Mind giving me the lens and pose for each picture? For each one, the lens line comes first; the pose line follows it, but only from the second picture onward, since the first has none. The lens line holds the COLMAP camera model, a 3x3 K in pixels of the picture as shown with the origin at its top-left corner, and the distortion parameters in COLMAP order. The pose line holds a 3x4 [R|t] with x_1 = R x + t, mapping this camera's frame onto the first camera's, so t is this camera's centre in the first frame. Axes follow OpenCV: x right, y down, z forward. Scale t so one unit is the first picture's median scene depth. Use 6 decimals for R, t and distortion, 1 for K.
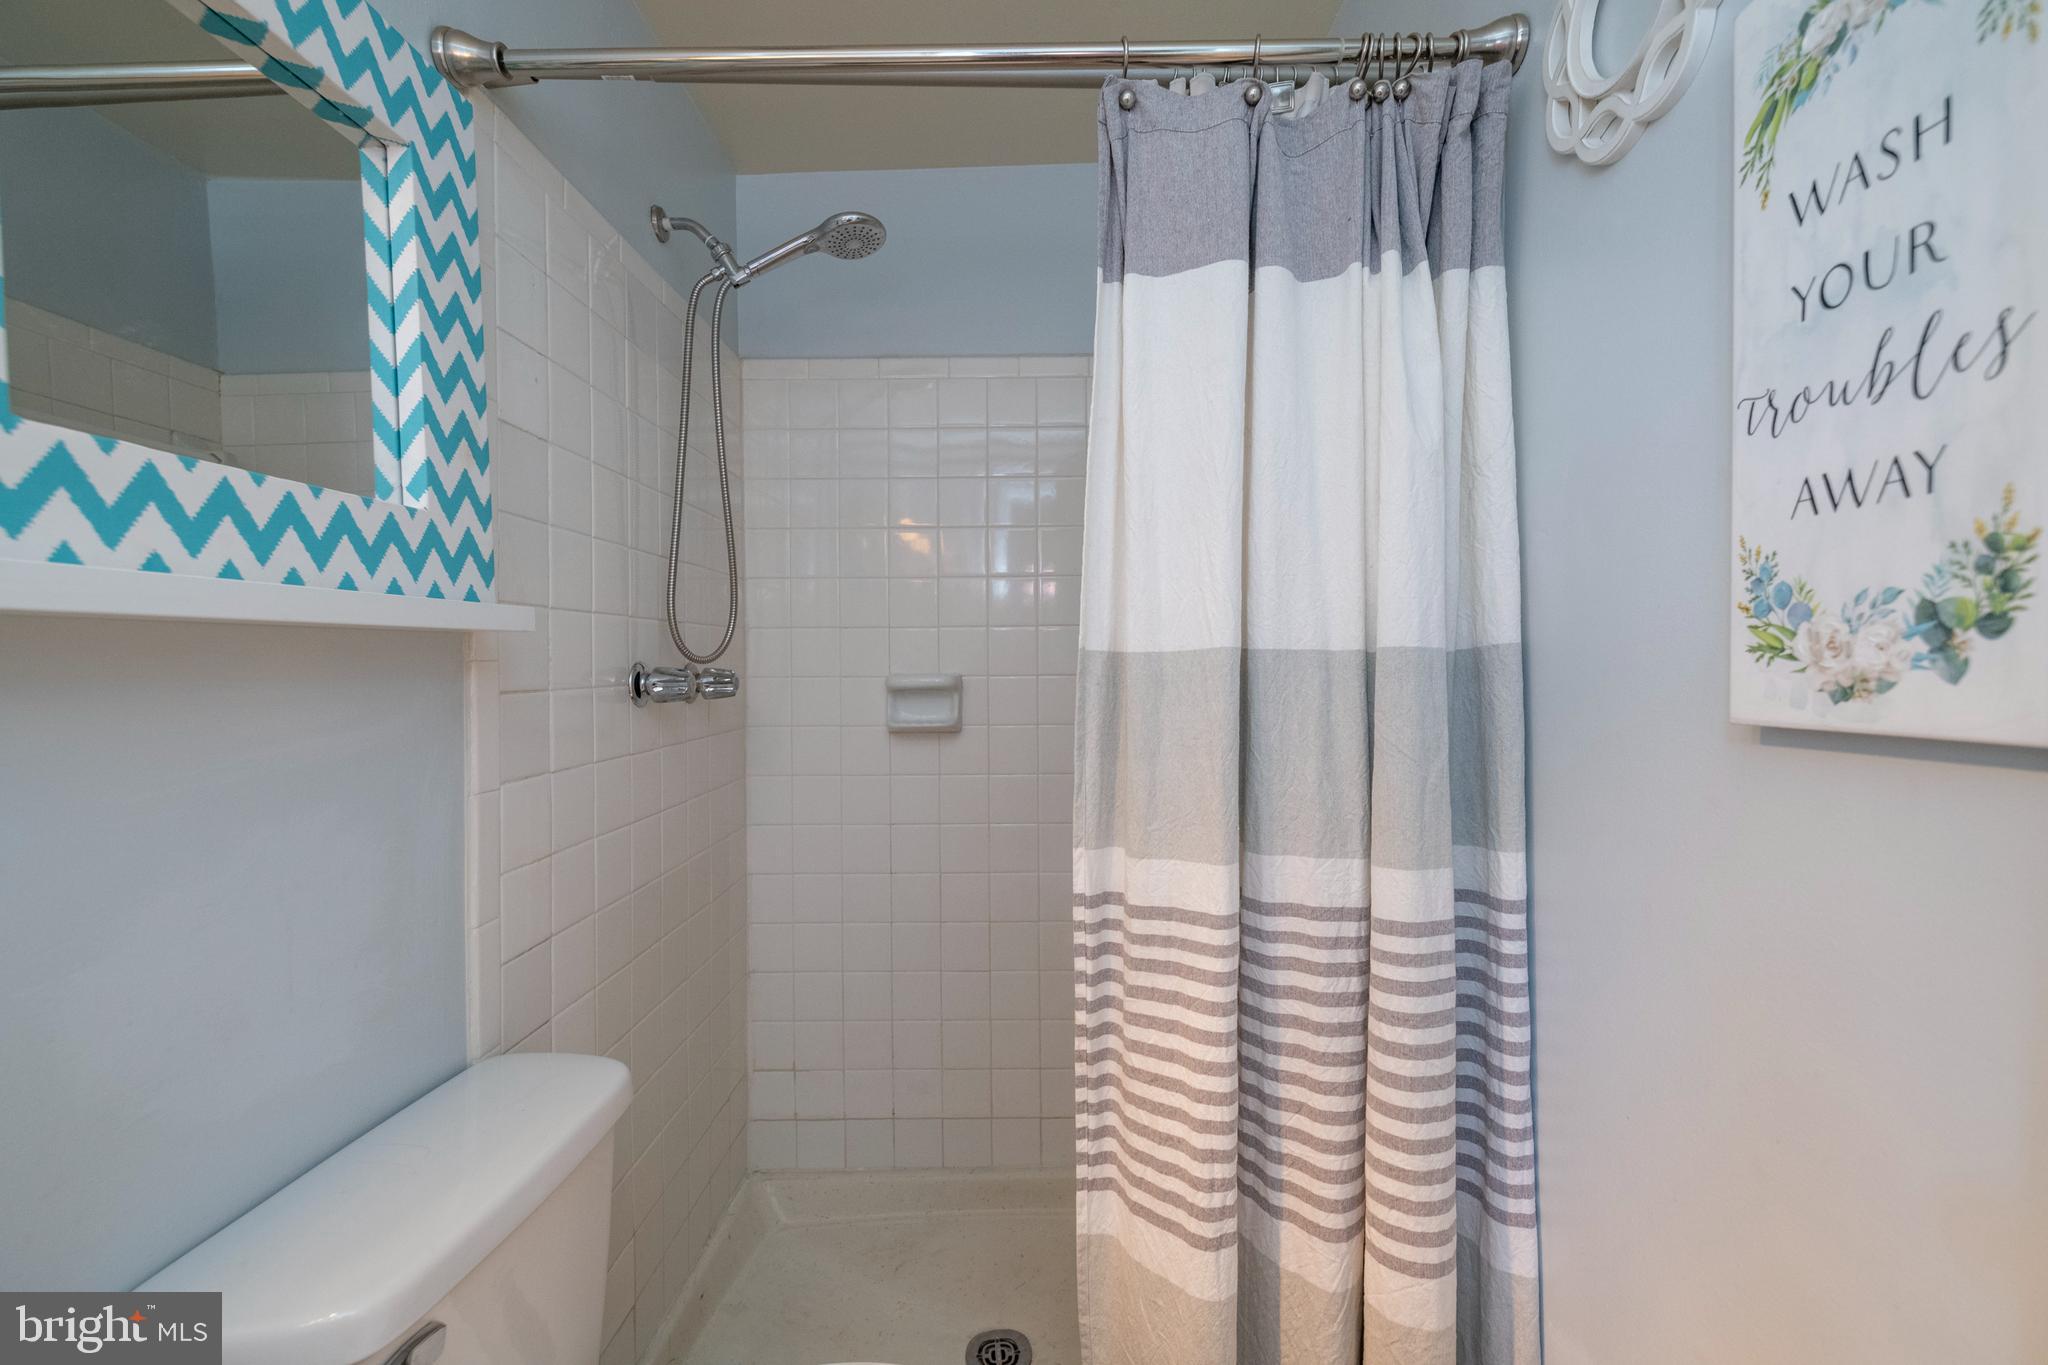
lens RADIAL K [[869.3, 0, 1023.5], [0, 869.3, 667.0], [0, 0, 1]] dist [0.005033, -0.006133]
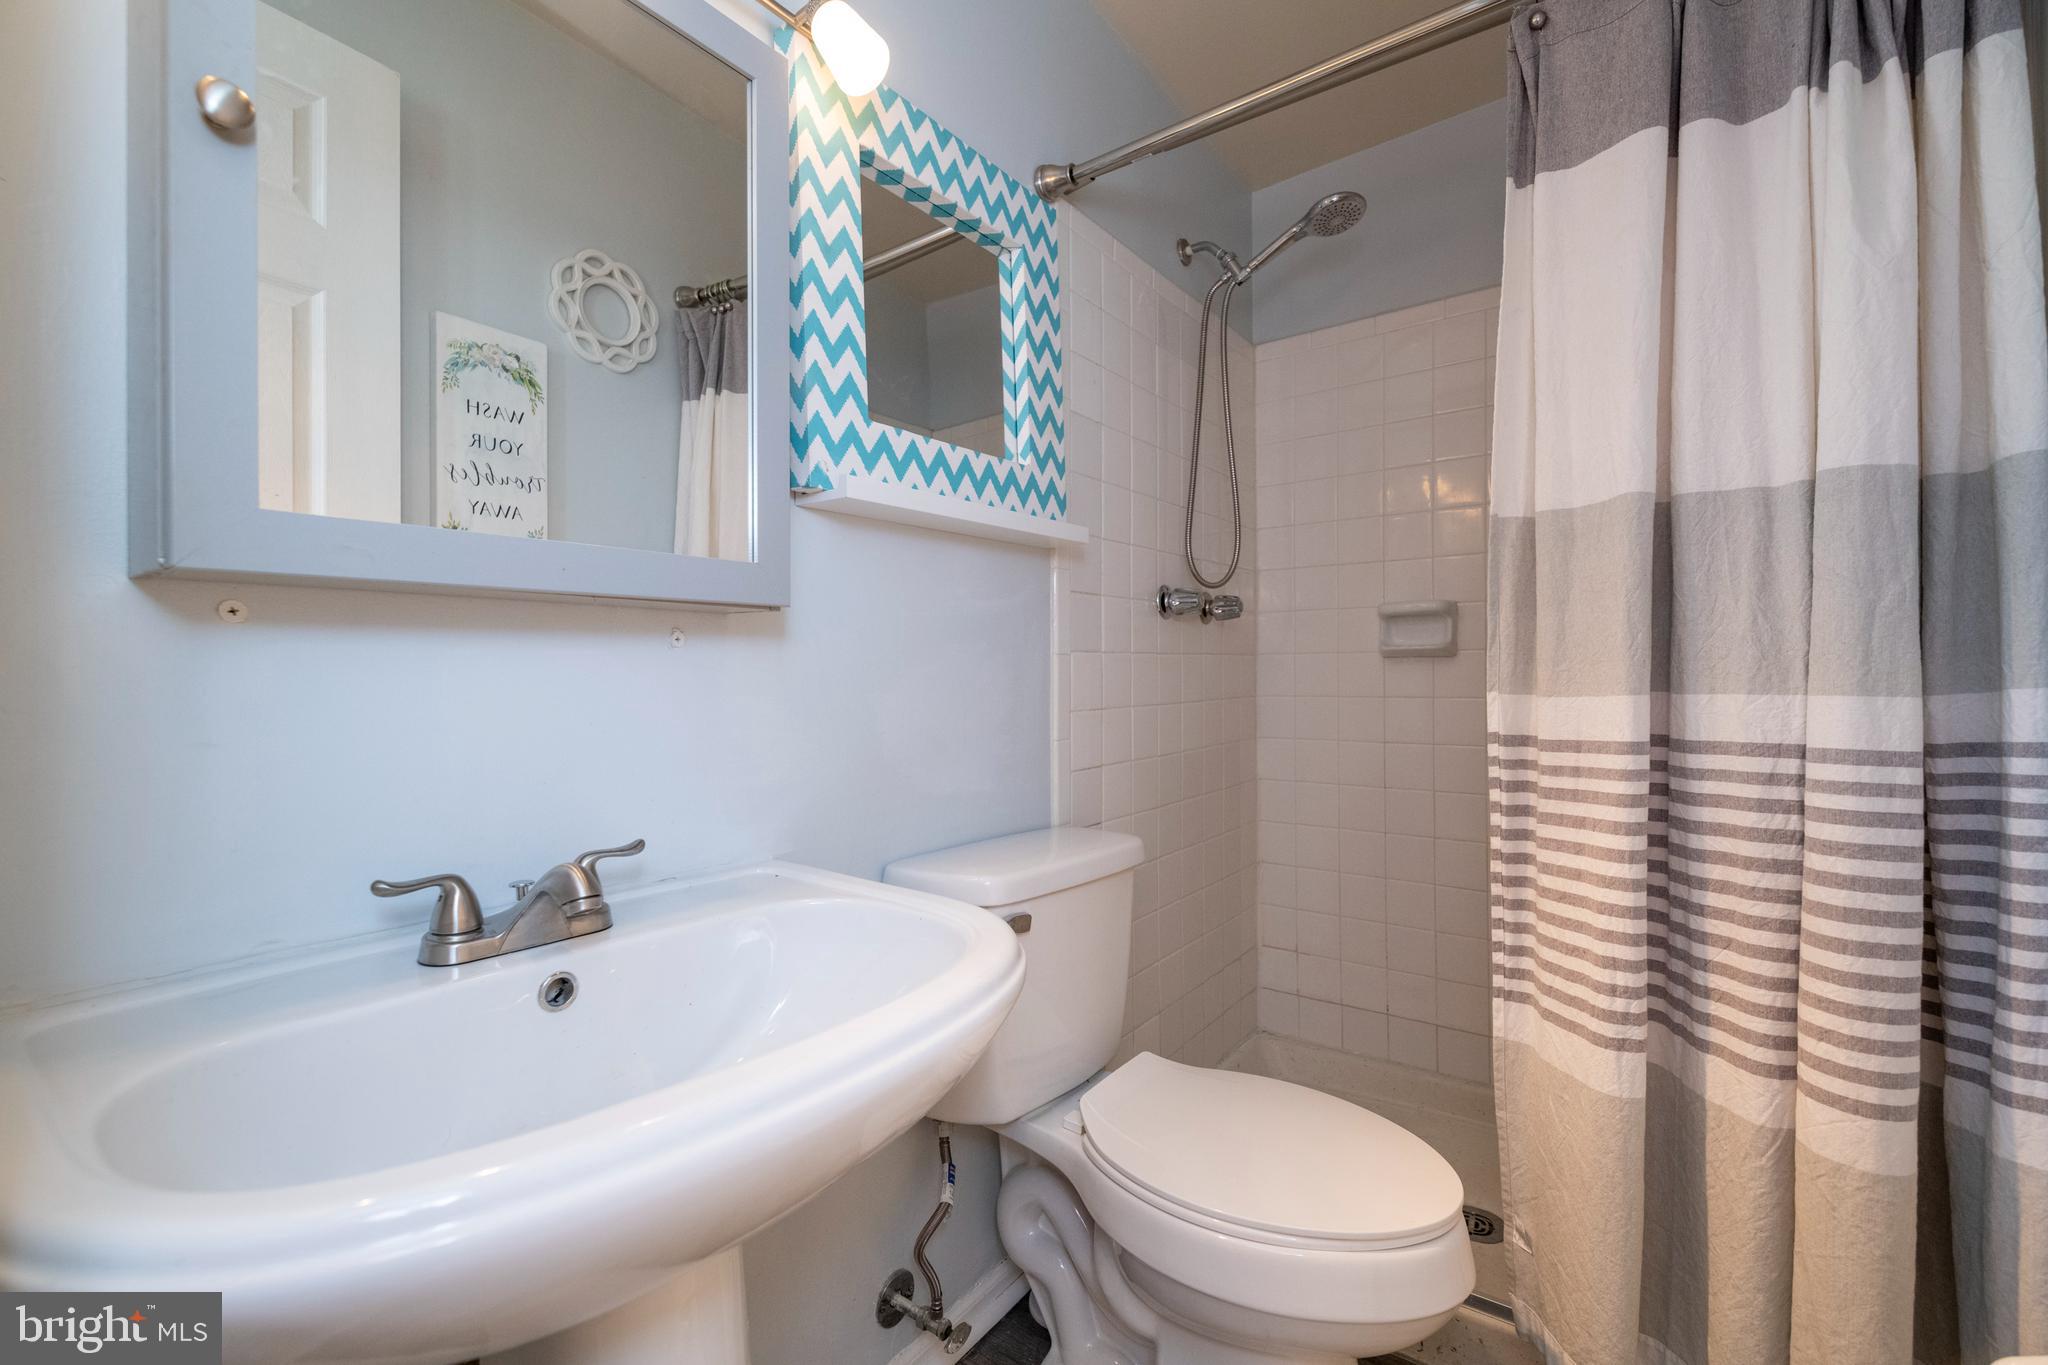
lens RADIAL K [[869.3, 0, 1008.1], [0, 869.3, 682.2], [0, 0, 1]] dist [0.005033, -0.006133]
pose [[0.796796, 0.009113, -0.604179, 0.260059], [-0.005729, 0.999955, 0.007527, 0.200449], [0.604221, -0.002536, 0.796813, -0.314159]]
